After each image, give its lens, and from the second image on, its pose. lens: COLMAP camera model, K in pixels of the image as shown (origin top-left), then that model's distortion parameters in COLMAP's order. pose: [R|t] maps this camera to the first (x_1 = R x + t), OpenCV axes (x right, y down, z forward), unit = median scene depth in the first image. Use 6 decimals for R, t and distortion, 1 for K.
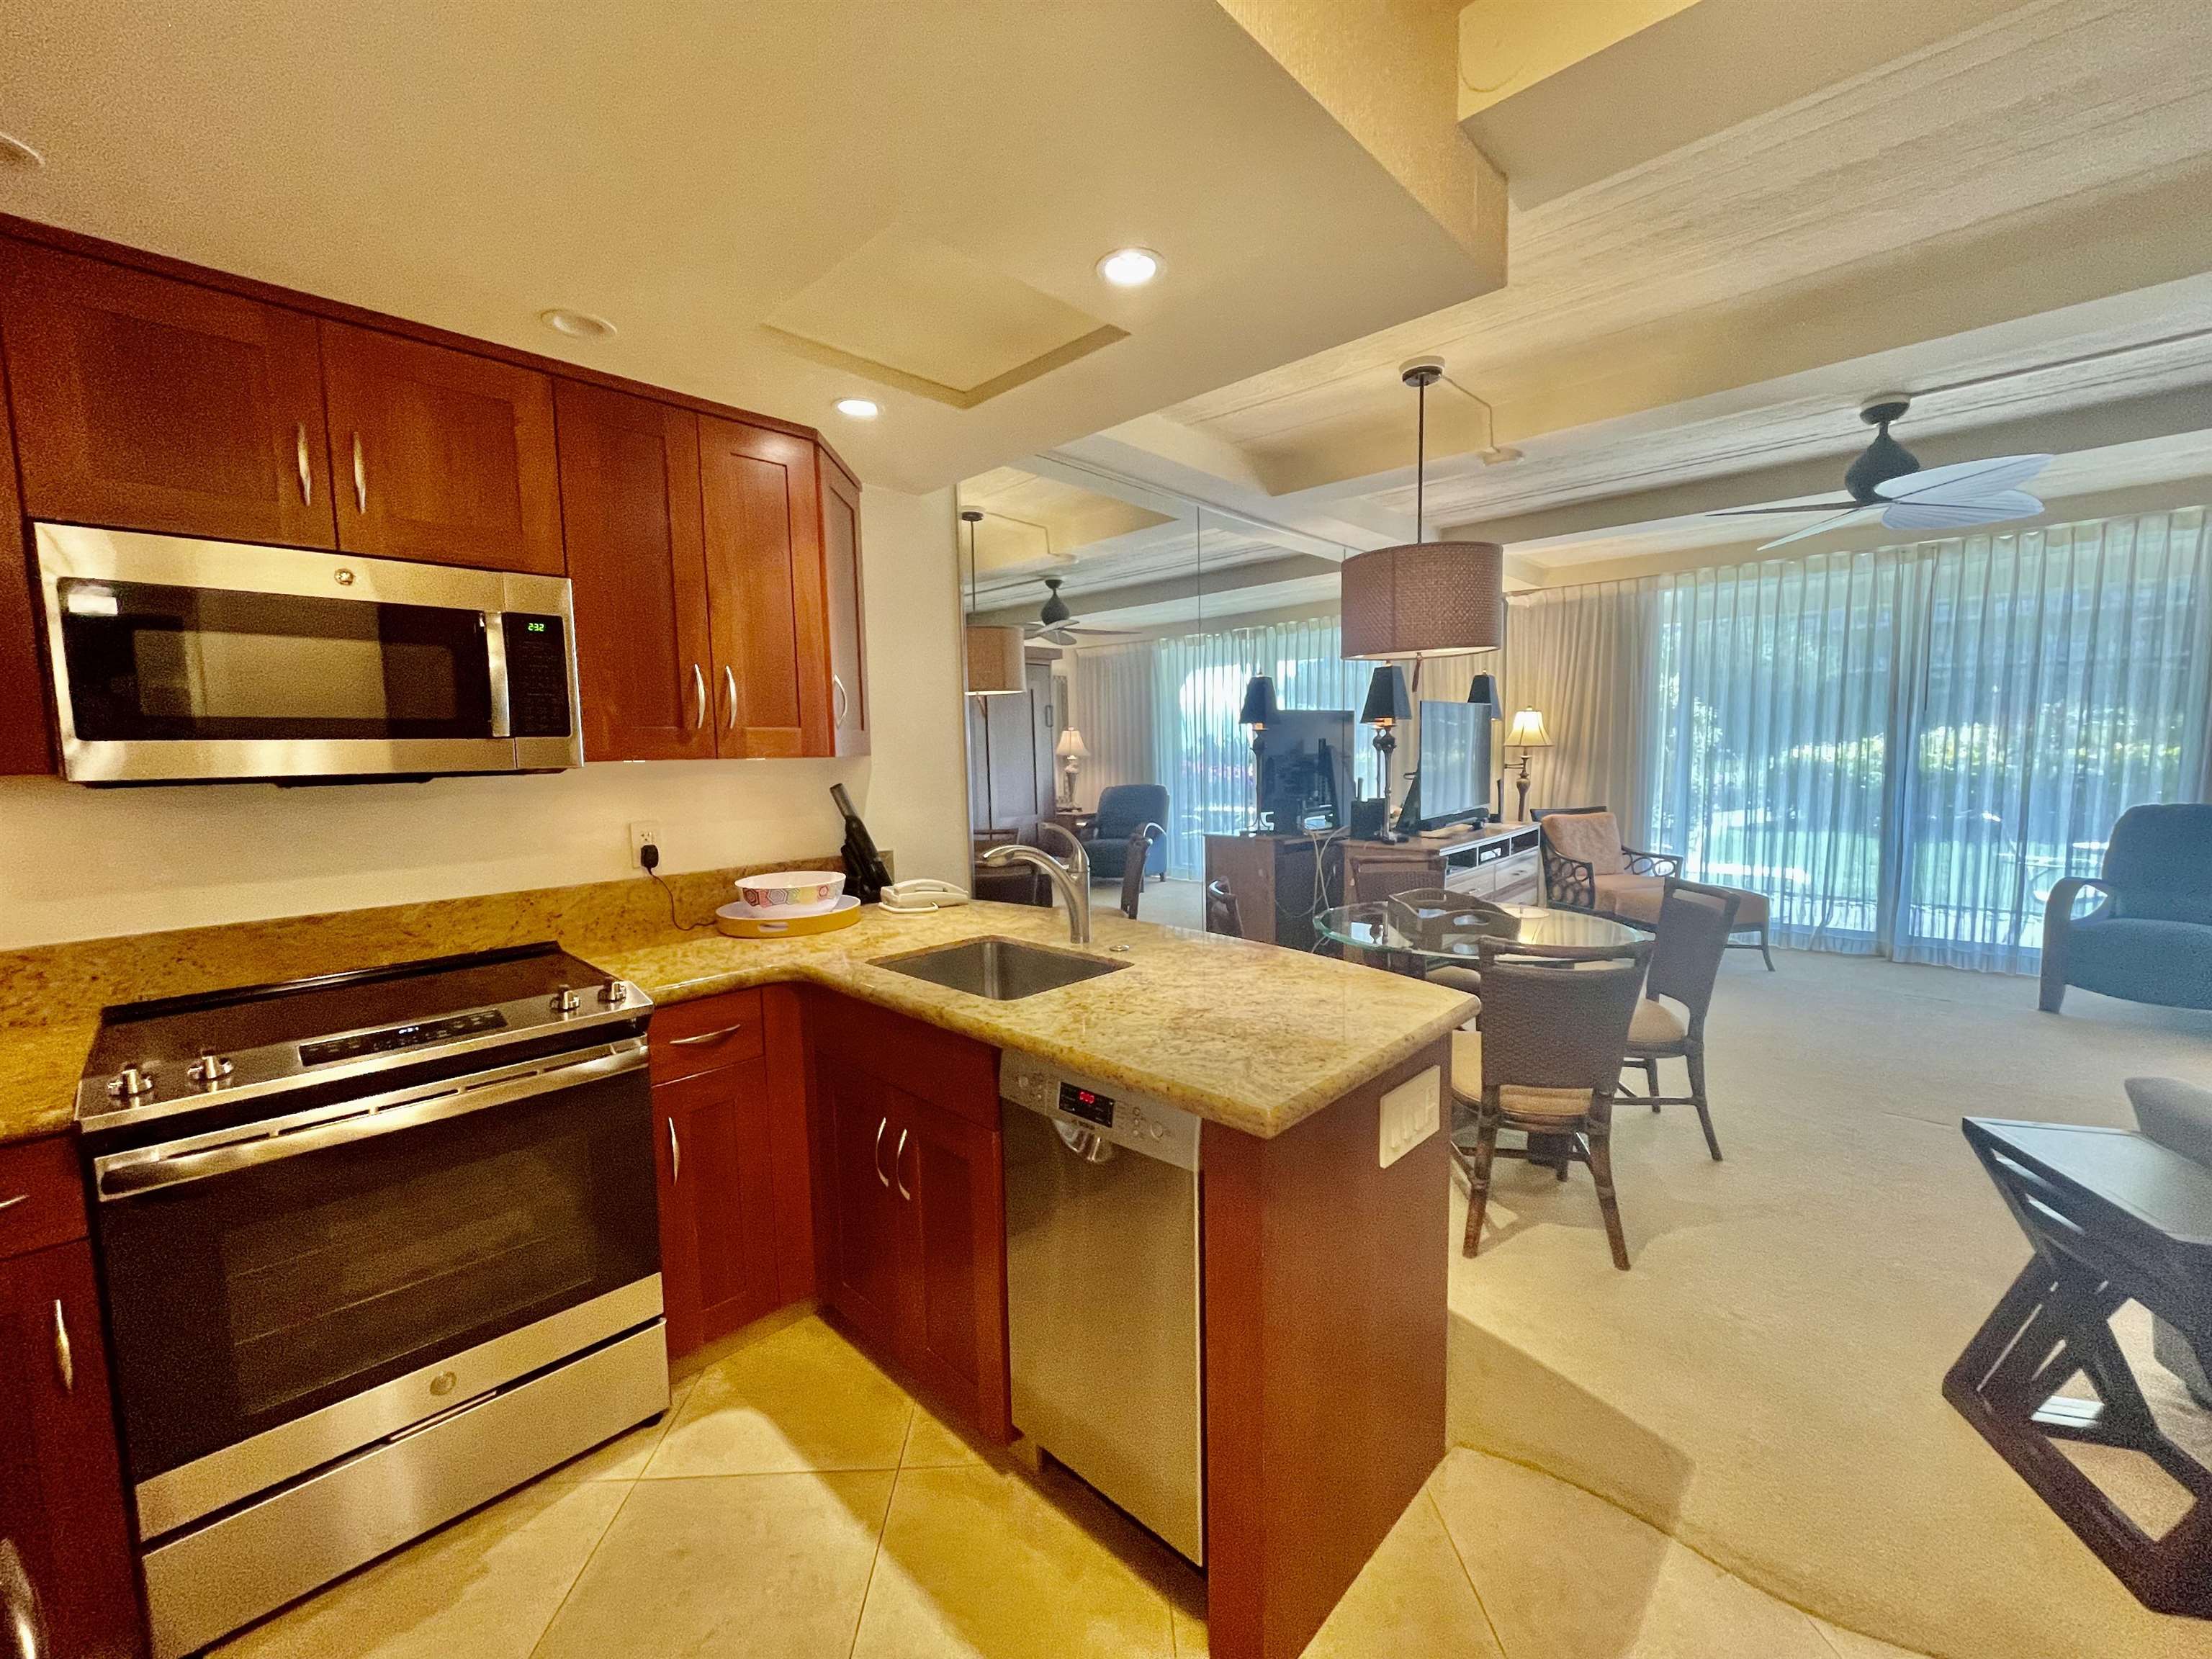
lens RADIAL K [[888.6, 0, 1106.0], [0, 888.6, 829.5], [0, 0, 1]] dist [-0.000487, -0.000147]
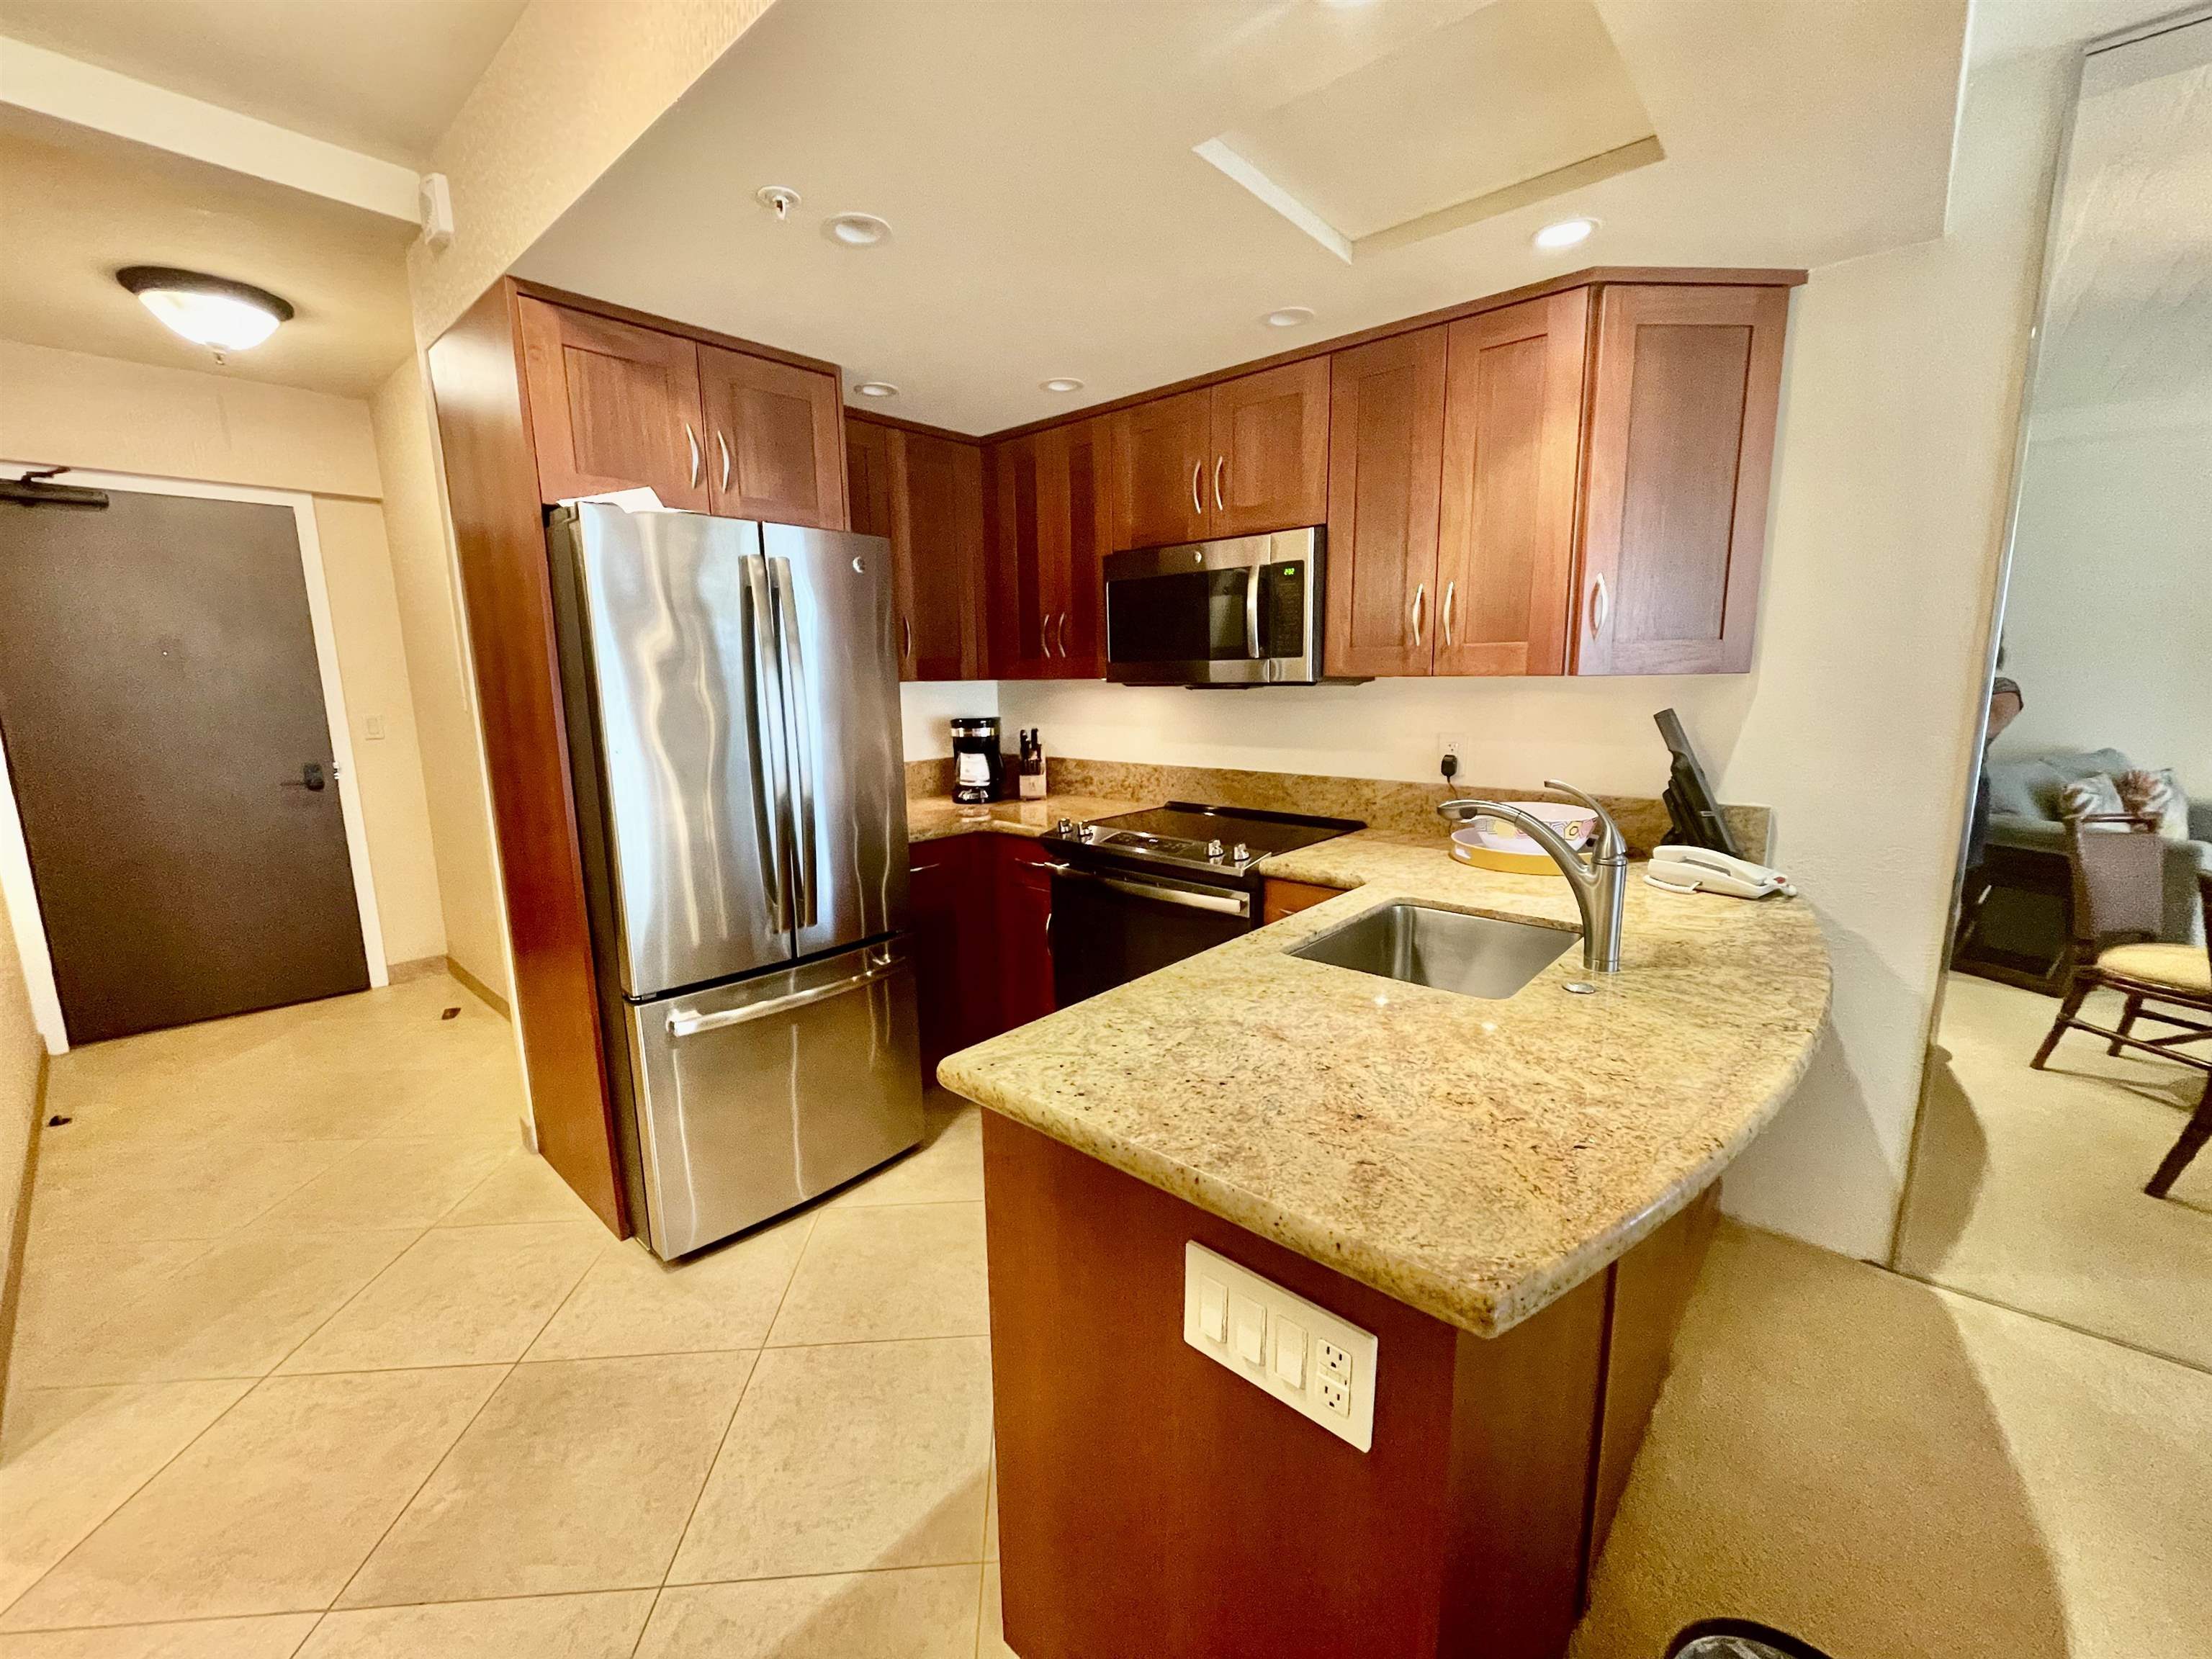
lens RADIAL K [[888.6, 0, 1106.0], [0, 888.6, 829.5], [0, 0, 1]] dist [-0.000487, -0.000147]
pose [[0.038174, 0.193376, -0.980382, 0.719753], [-0.078526, 0.978644, 0.189975, -0.088112], [0.996181, 0.069733, 0.052544, 0.720169]]
